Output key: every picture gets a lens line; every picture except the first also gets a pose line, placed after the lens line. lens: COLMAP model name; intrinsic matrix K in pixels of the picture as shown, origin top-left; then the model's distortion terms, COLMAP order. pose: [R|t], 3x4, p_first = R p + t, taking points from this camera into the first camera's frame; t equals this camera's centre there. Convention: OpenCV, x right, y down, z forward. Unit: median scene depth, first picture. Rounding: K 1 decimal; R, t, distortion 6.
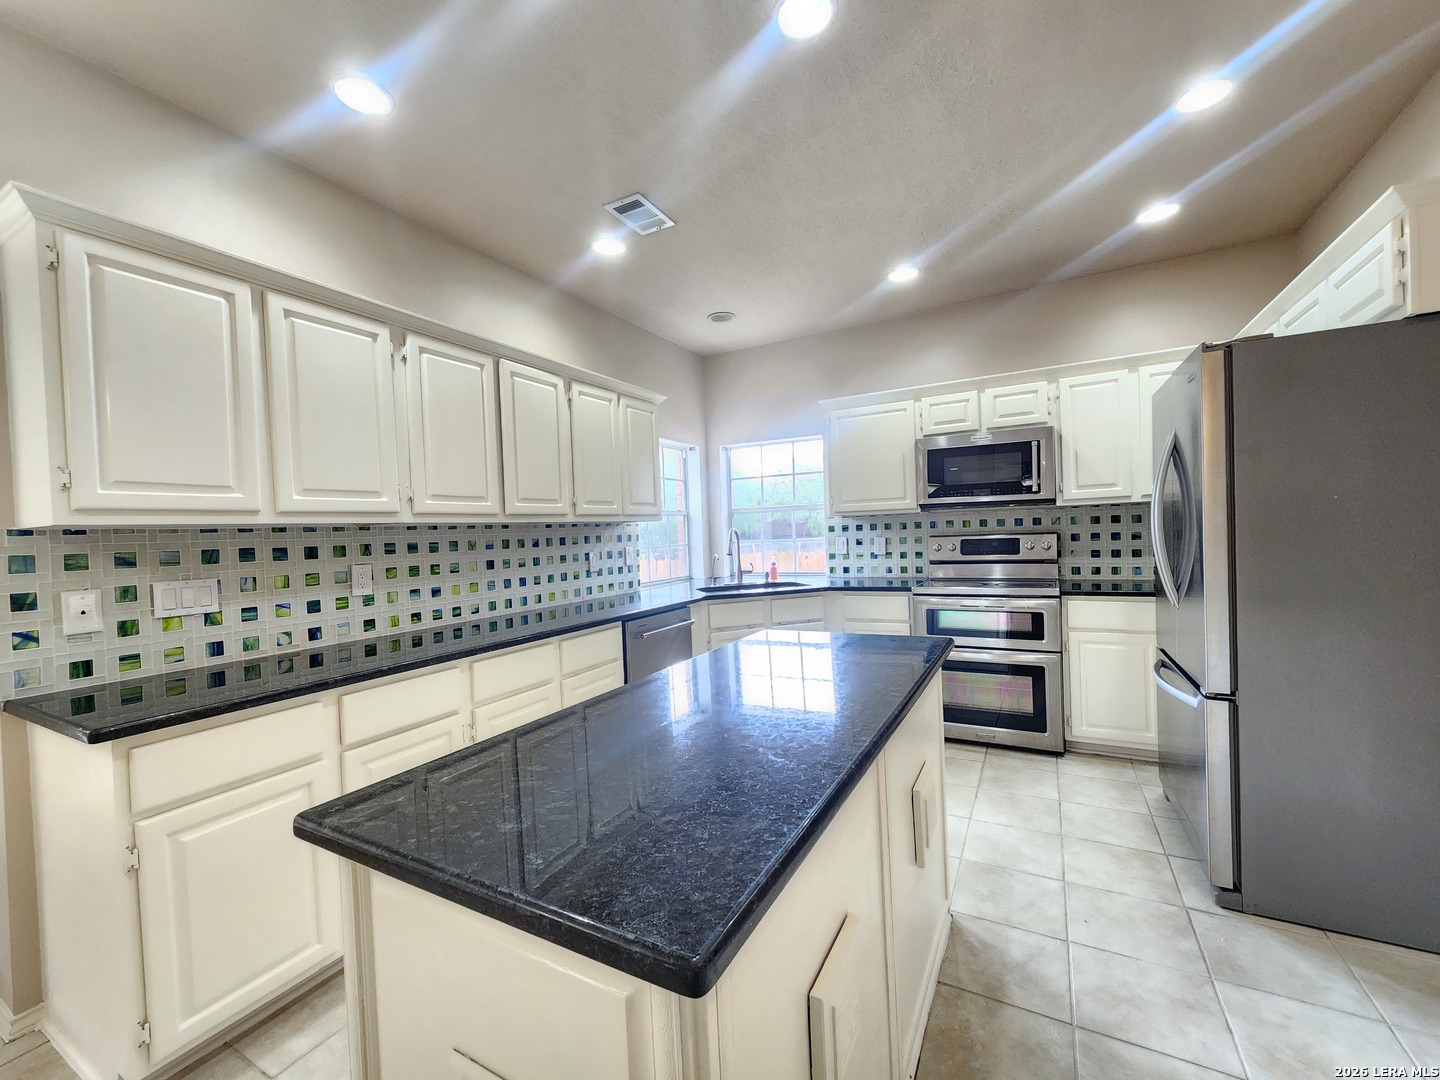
lens RADIAL K [[593.5, 0, 714.8], [0, 593.5, 543.9], [0, 0, 1]] dist [0.000218, -0.000437]
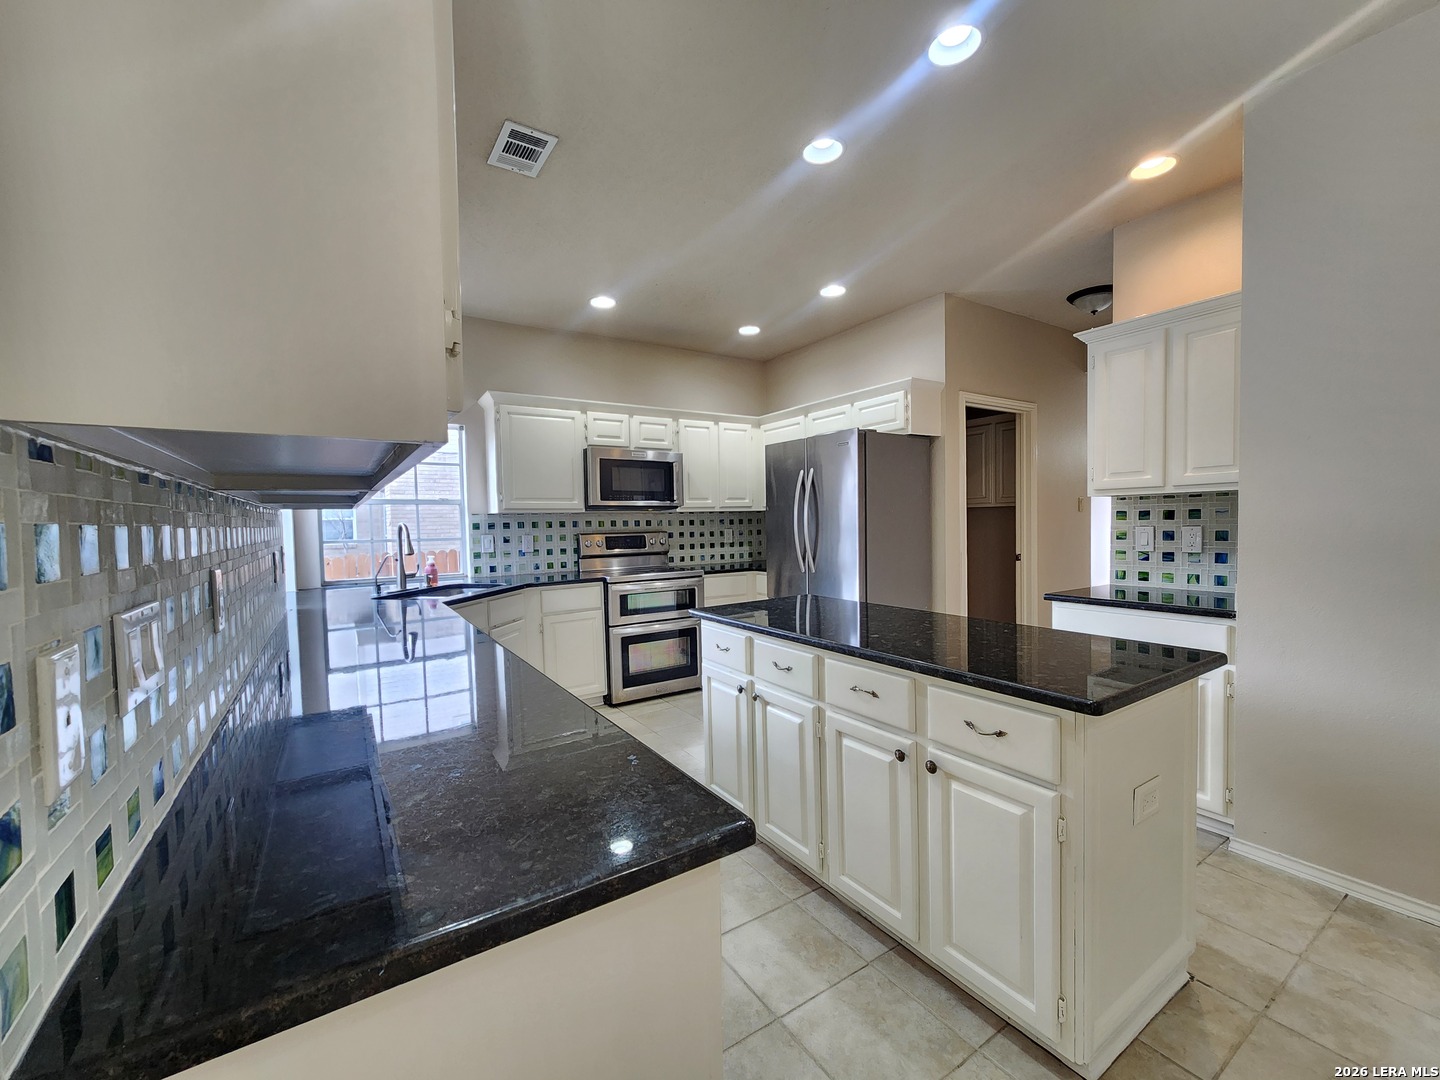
lens RADIAL K [[593.5, 0, 714.8], [0, 593.5, 543.9], [0, 0, 1]] dist [0.000218, -0.000437]
pose [[0.469241, -0.005387, 0.883054, -0.527781], [0.019341, 0.999804, -0.004178, 0.015815], [-0.882858, 0.019040, 0.469253, 0.255896]]
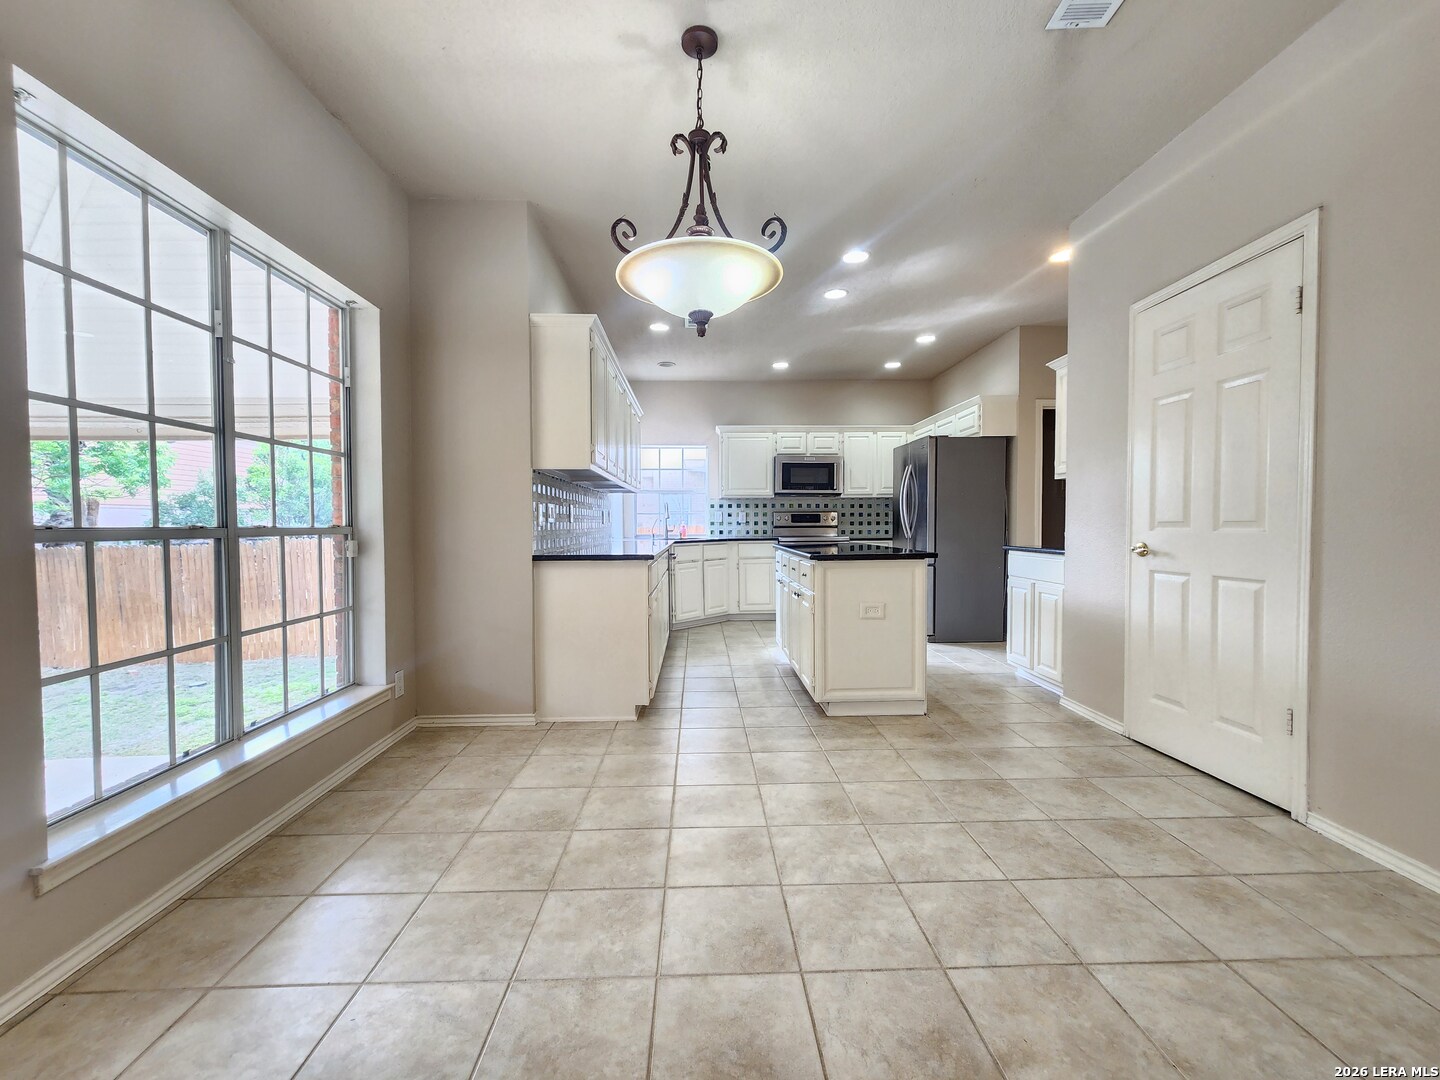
lens RADIAL K [[593.5, 0, 714.8], [0, 593.5, 543.9], [0, 0, 1]] dist [0.000218, -0.000437]
pose [[0.857929, 0.017002, 0.513487, -0.696997], [-0.017866, 0.999835, -0.003255, 0.092053], [-0.513458, -0.006382, 0.858091, -0.411533]]
